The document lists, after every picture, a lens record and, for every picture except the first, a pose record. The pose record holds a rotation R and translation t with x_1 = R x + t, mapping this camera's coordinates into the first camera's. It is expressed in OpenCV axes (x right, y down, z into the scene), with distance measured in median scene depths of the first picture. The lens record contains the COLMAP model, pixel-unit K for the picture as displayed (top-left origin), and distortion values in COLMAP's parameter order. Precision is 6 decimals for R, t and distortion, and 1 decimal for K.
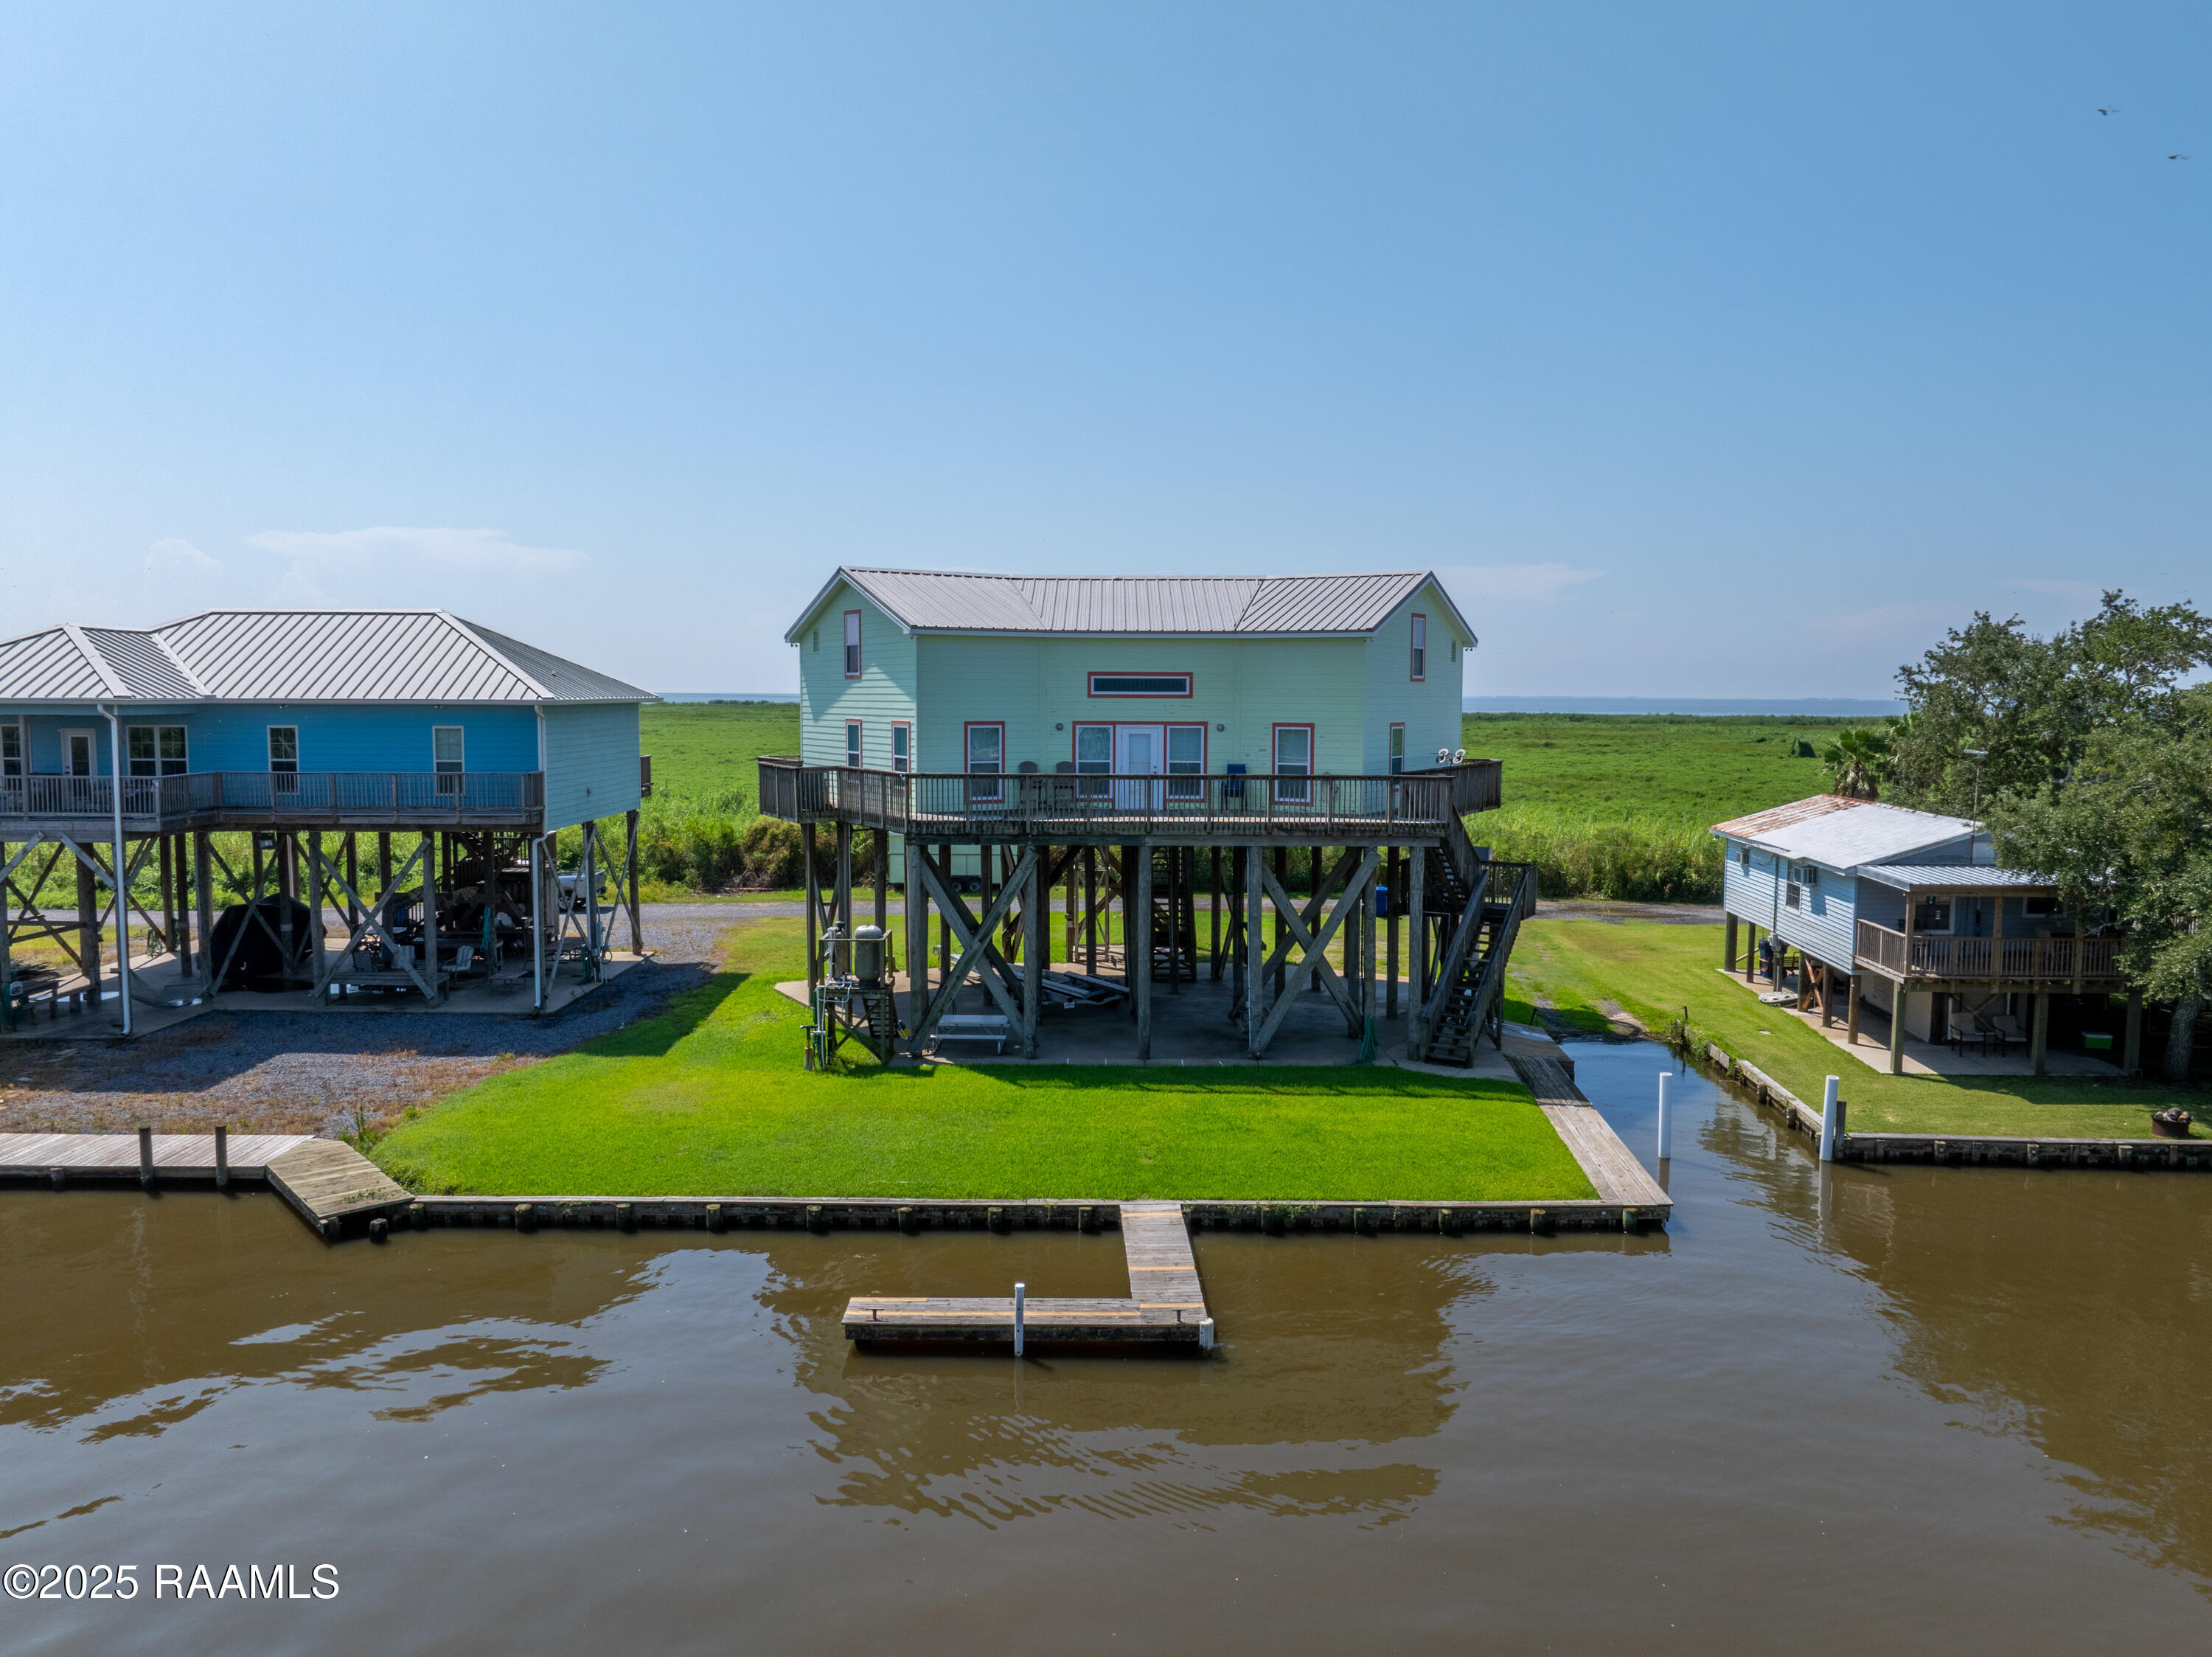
lens RADIAL K [[1565.4, 0, 1106.0], [0, 1565.4, 828.5], [0, 0, 1]] dist [-0.040575, 0.002889]
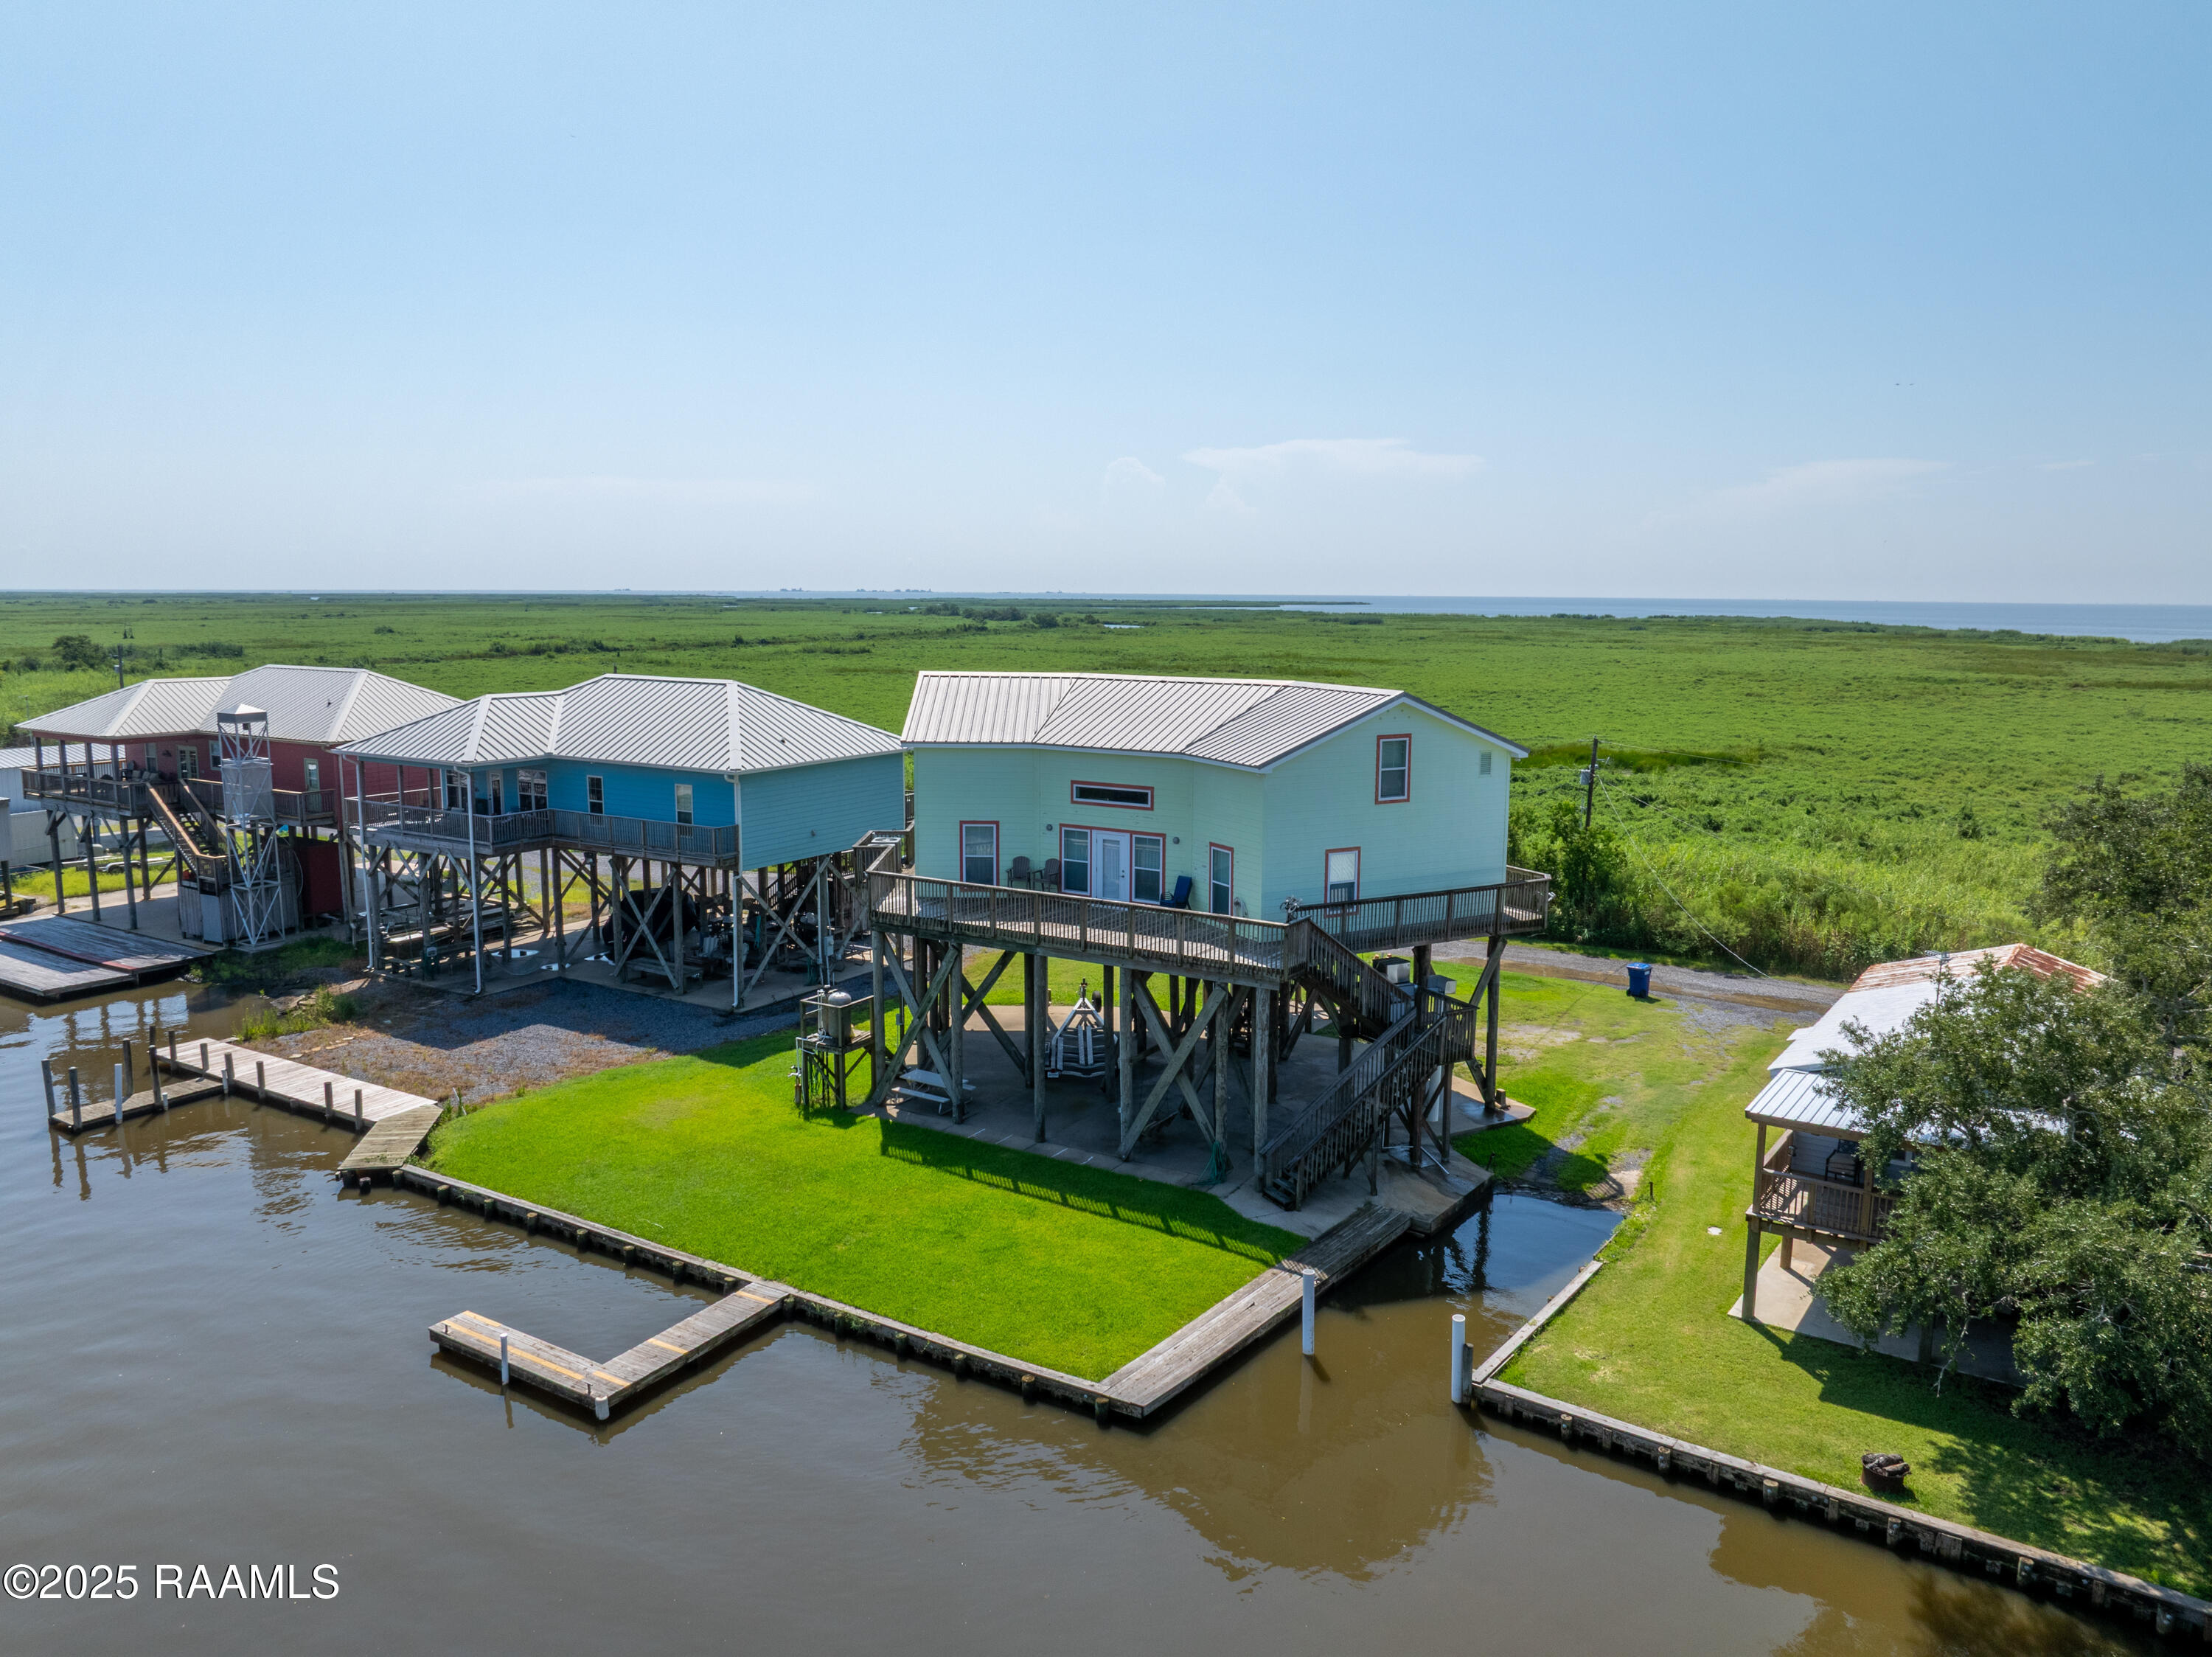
lens RADIAL K [[1565.4, 0, 1106.0], [0, 1565.4, 828.5], [0, 0, 1]] dist [-0.040575, 0.002889]
pose [[0.849371, 0.079422, -0.521786, 0.583309], [-0.047027, 0.996069, 0.075061, -0.149644], [0.525696, -0.039217, 0.849768, 0.081490]]
